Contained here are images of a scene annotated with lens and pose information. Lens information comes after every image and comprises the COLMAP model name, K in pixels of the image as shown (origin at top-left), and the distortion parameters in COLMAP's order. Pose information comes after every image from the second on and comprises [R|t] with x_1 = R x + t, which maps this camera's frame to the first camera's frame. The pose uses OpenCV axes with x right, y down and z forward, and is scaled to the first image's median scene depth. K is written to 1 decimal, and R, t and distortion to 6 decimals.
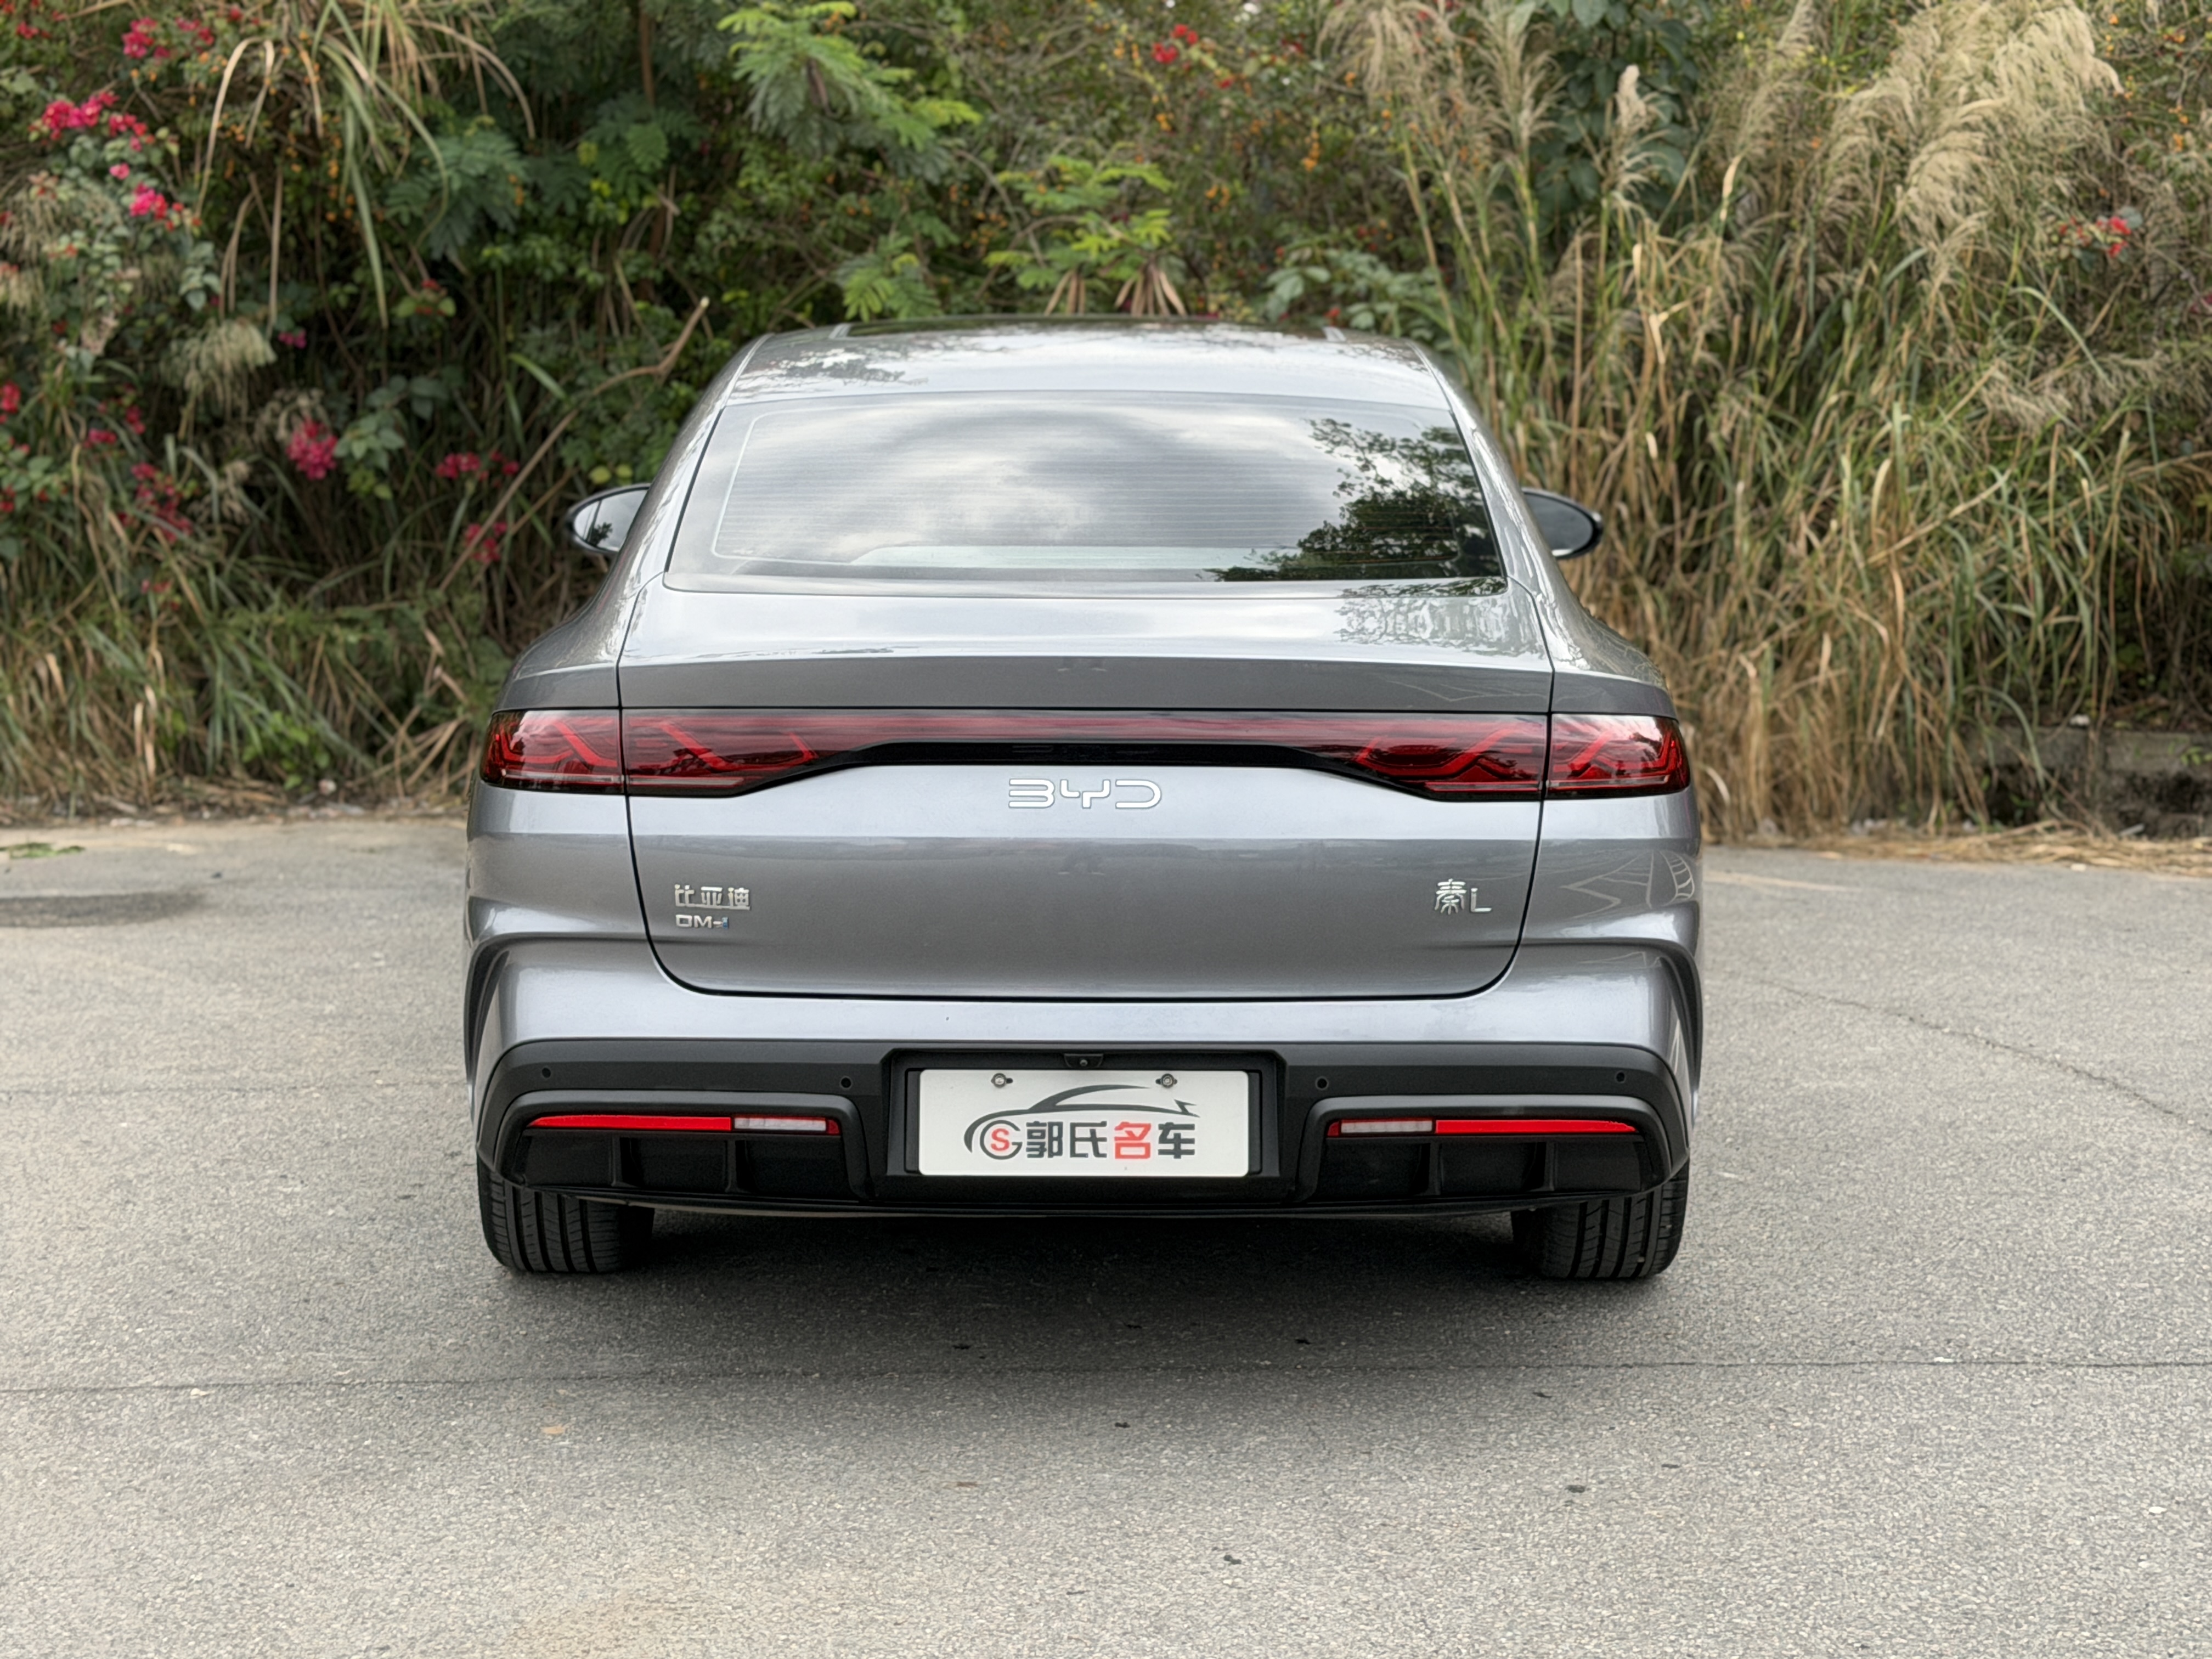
lens RADIAL K [[4157.1, 0, 1106.0], [0, 4157.1, 829.5], [0, 0, 1]] dist [0.140603, -0.122942]
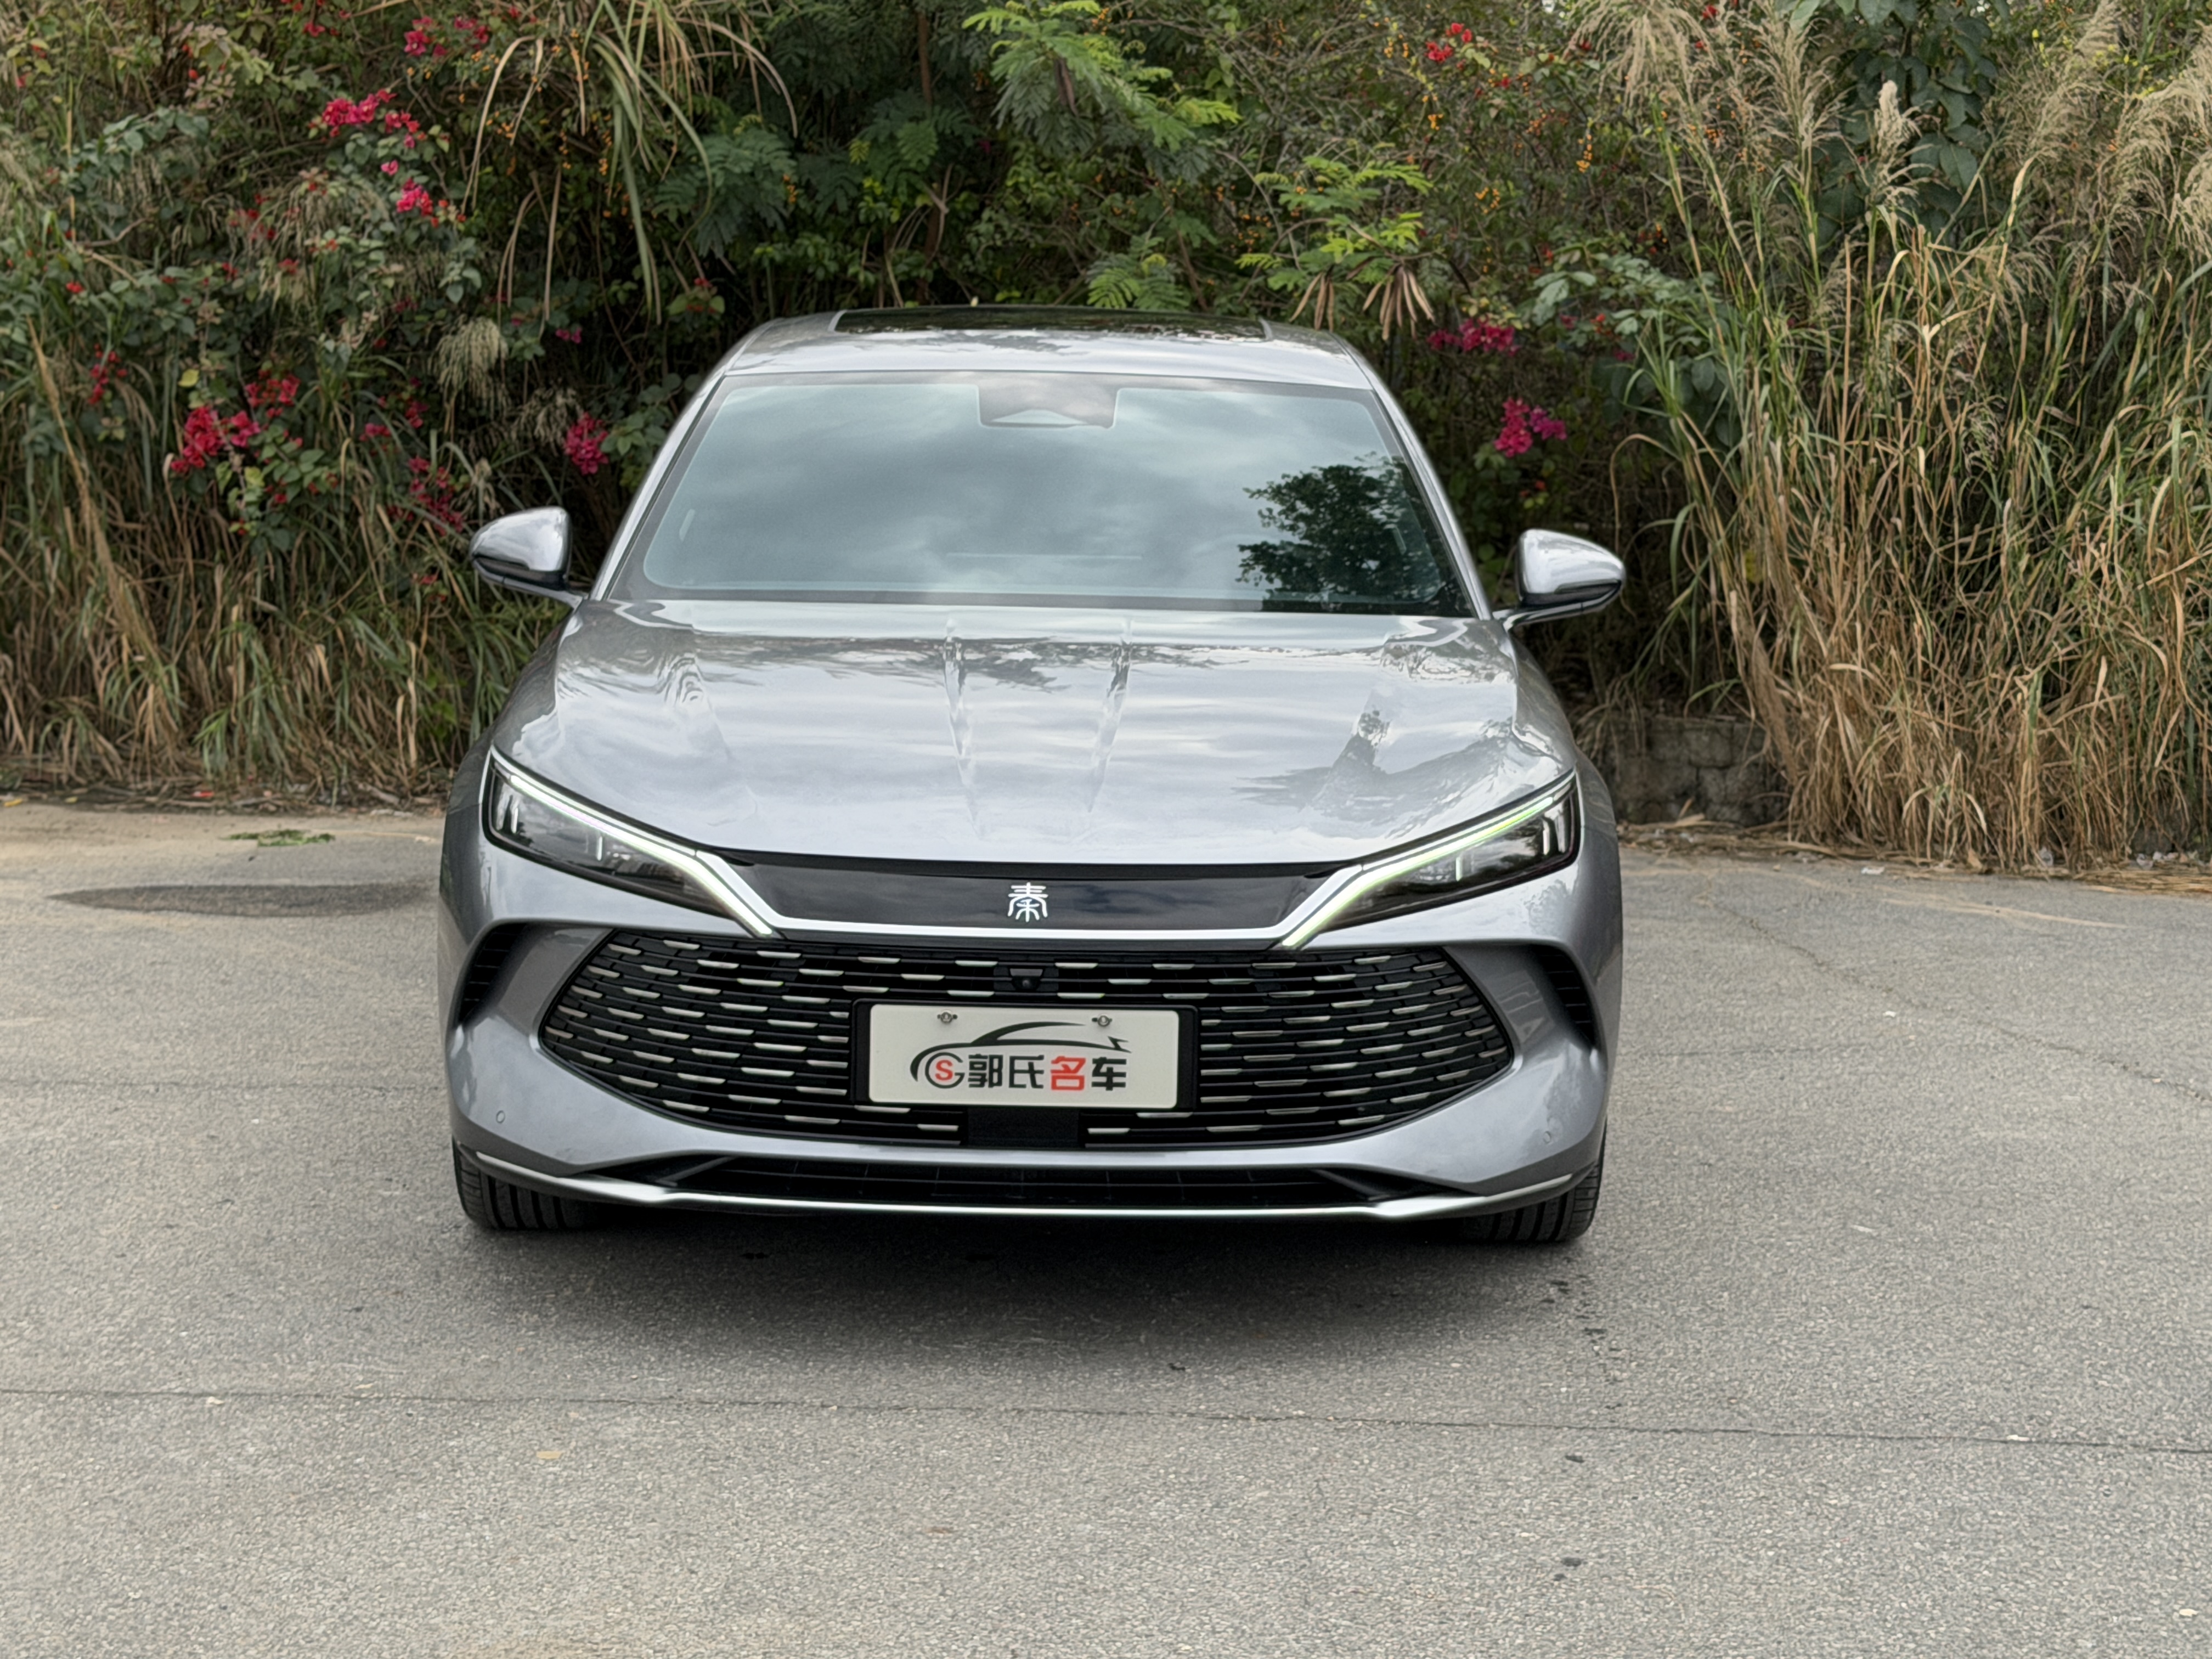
lens RADIAL K [[4157.1, 0, 1106.0], [0, 4157.1, 829.5], [0, 0, 1]] dist [0.140603, -0.122942]
pose [[0.993549, 0.024145, -0.110806, 0.051366], [-0.023949, 0.999708, 0.003101, -0.004838], [0.110849, -0.000427, 0.993837, 0.017624]]
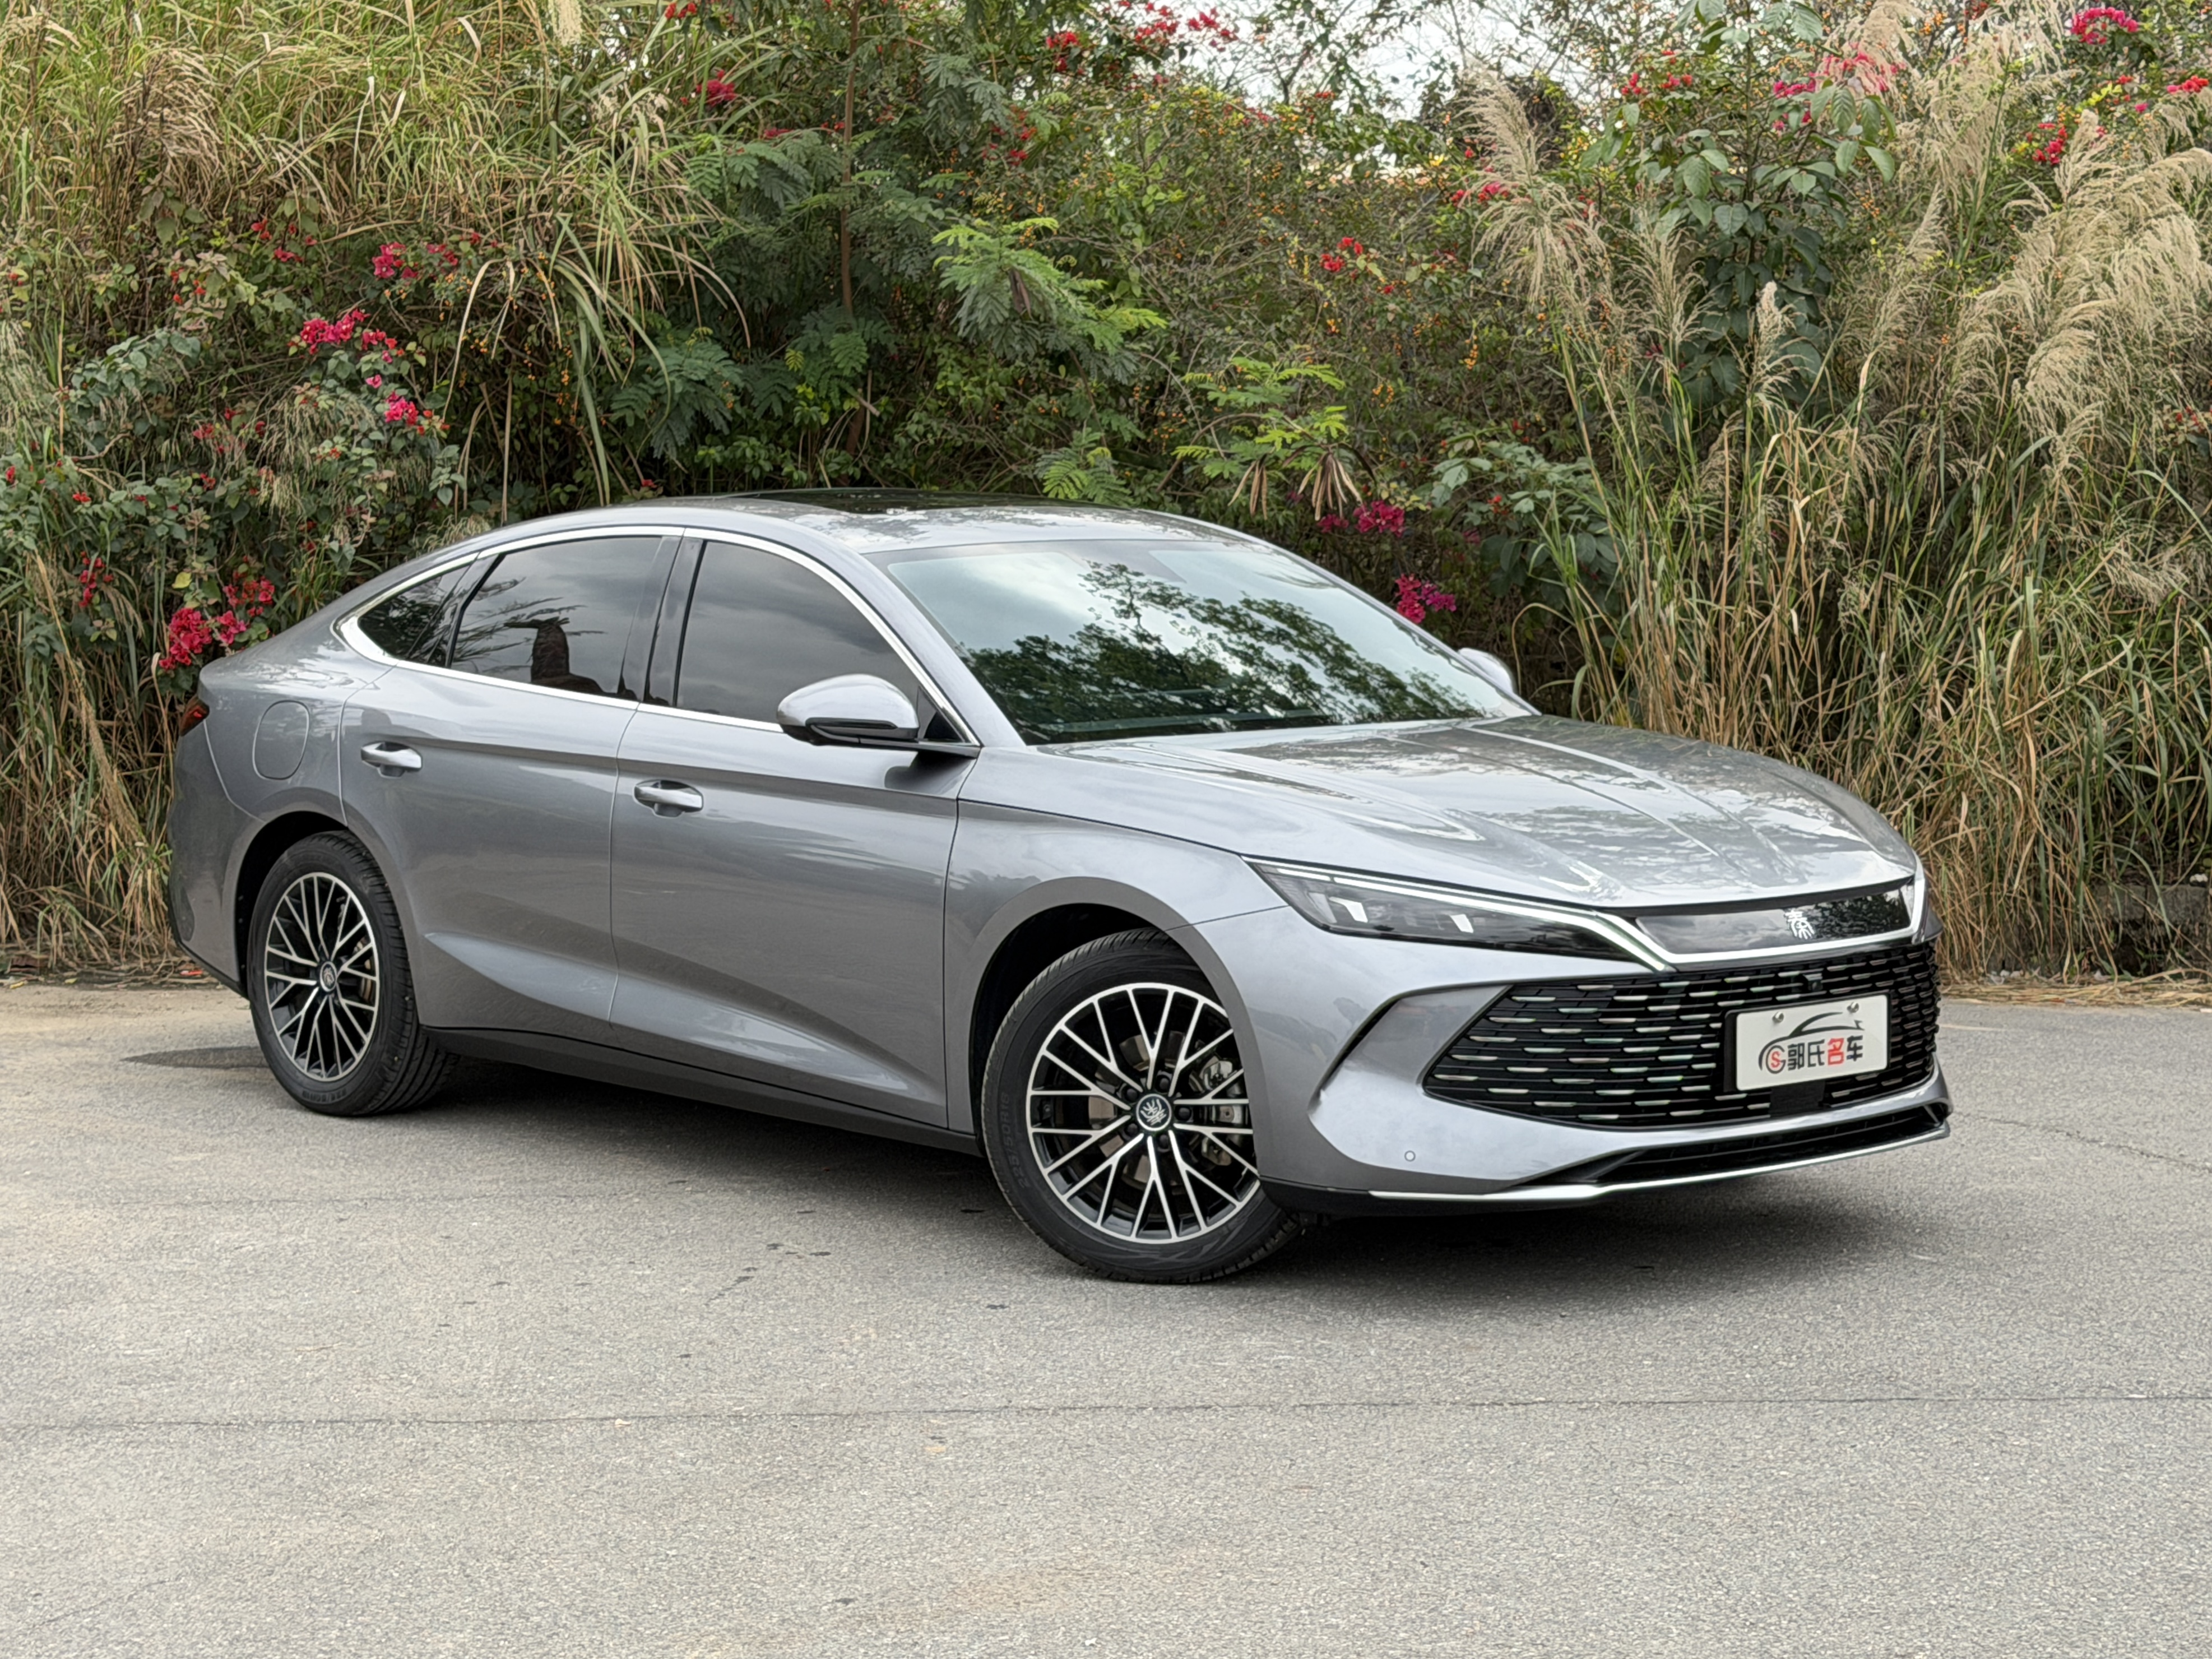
lens RADIAL K [[4243.5, 0, 1106.0], [0, 4243.5, 829.5], [0, 0, 1]] dist [0.101046, 0.290906]
pose [[0.999921, -0.007599, -0.010035, -0.035632], [0.007075, 0.998658, -0.051302, 0.016462], [0.010412, 0.051227, 0.998633, -0.090743]]
